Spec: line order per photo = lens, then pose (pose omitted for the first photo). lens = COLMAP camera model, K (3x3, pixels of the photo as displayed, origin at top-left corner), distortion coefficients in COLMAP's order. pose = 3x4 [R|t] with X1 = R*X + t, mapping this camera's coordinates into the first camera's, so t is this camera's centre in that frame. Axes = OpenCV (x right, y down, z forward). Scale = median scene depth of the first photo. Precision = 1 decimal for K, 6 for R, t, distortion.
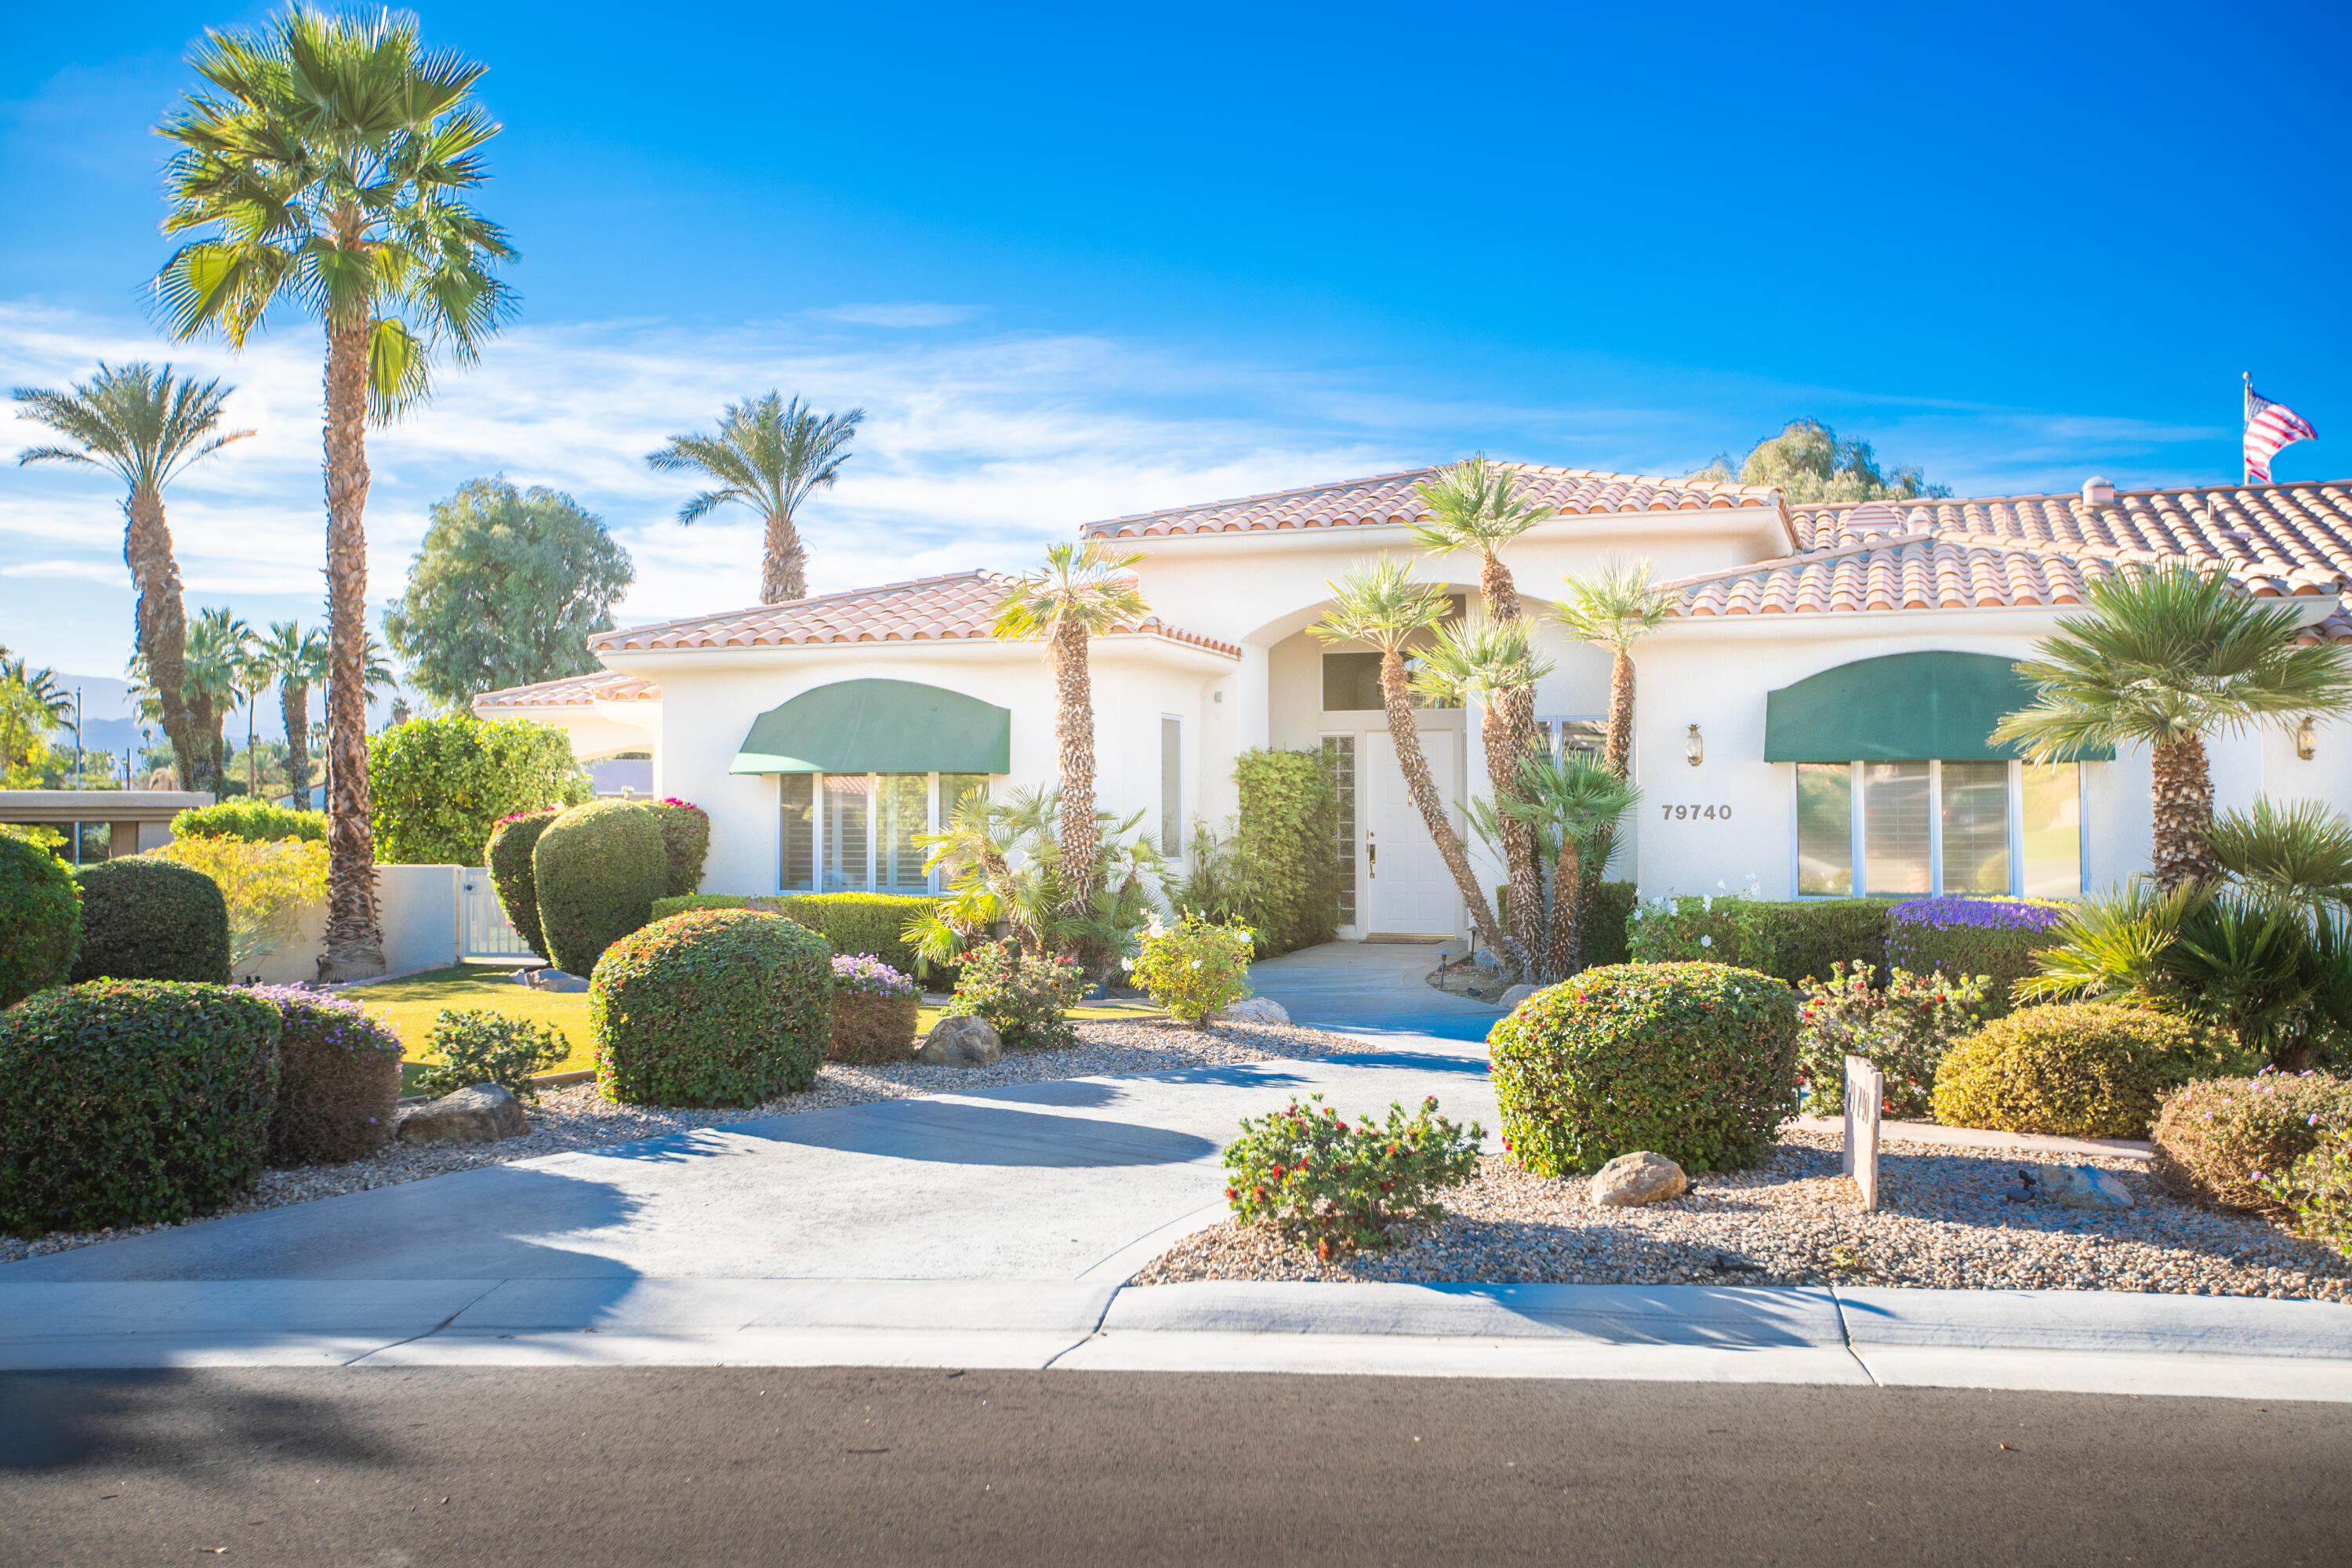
lens RADIAL K [[2227.6, 0, 1180.1], [0, 2227.6, 775.3], [0, 0, 1]] dist [0.032875, 0.000000]
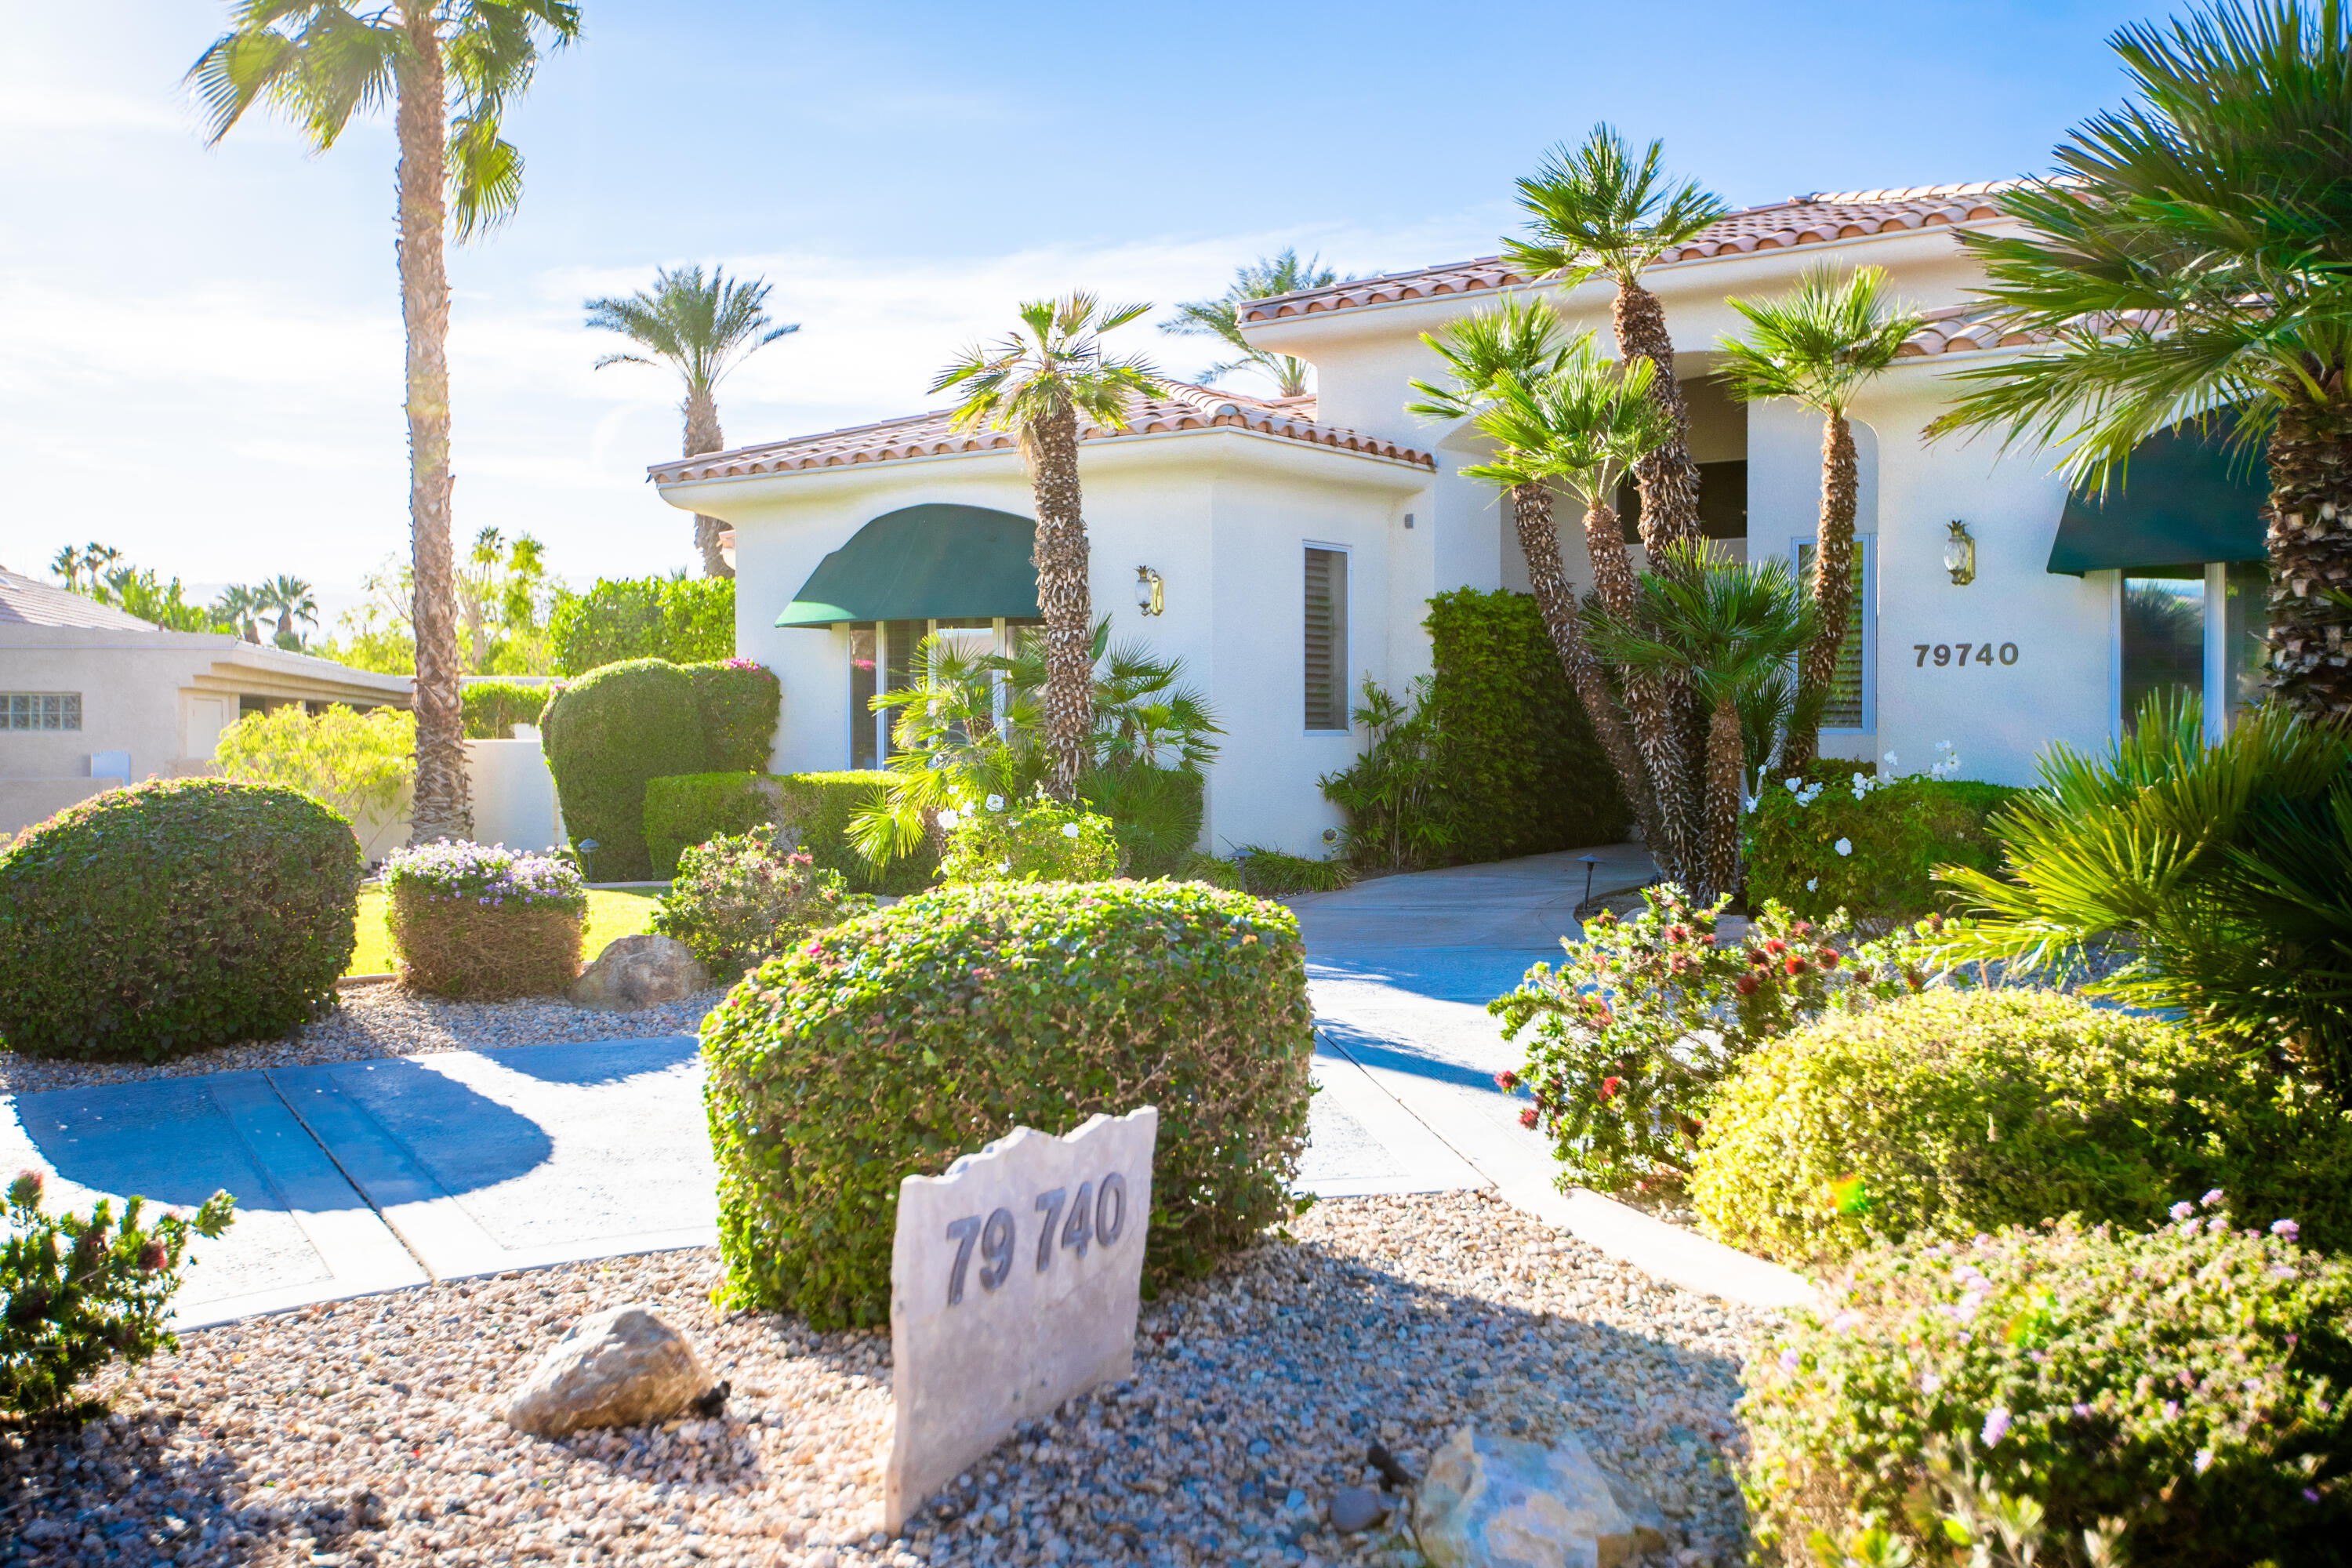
lens RADIAL K [[2227.6, 0, 1171.8], [0, 2227.6, 779.1], [0, 0, 1]] dist [0.032875, 0.000000]
pose [[0.951526, 0.006555, -0.307498, 0.206251], [0.007873, 0.998926, 0.045658, 0.020831], [0.307467, -0.045866, 0.950453, 0.286049]]
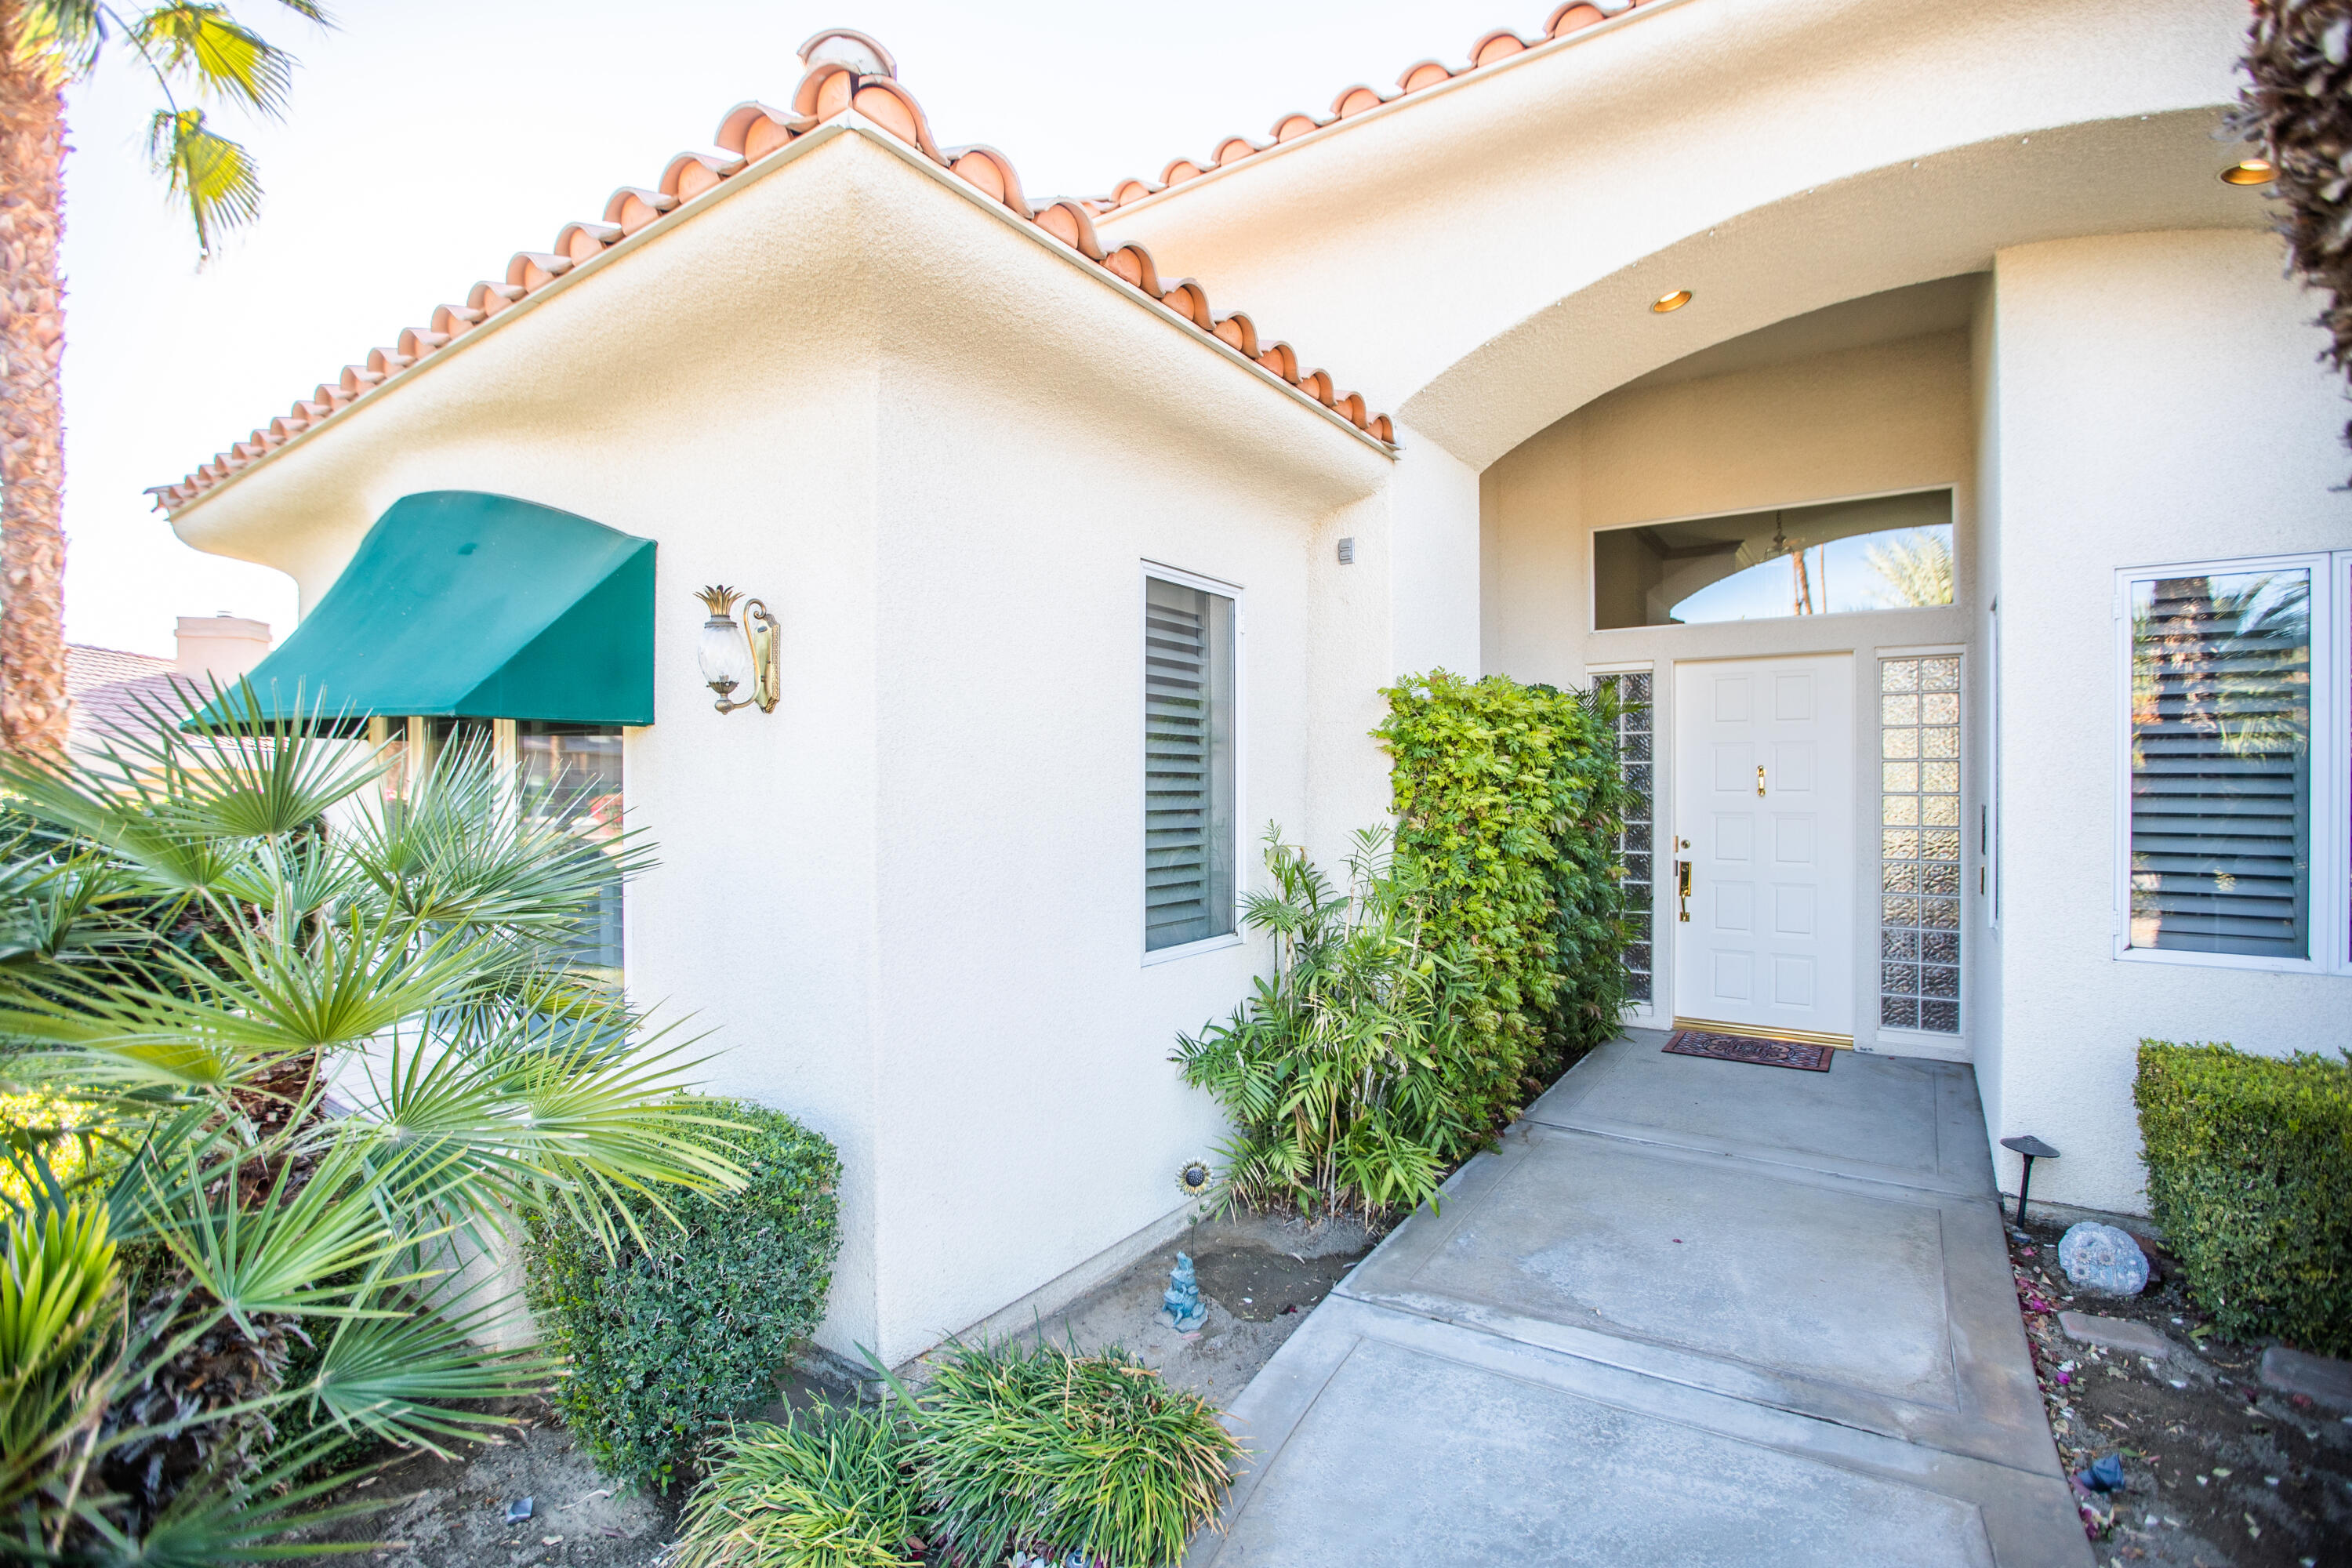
lens RADIAL K [[1076.6, 0, 1187.5], [0, 1076.6, 787.0], [0, 0, 1]] dist [-0.047196, 0.016651]
pose [[0.959284, 0.003605, -0.282419, 0.054700], [0.004563, 0.999590, 0.028260, 0.005042], [0.282405, -0.028398, 0.958875, 0.930858]]
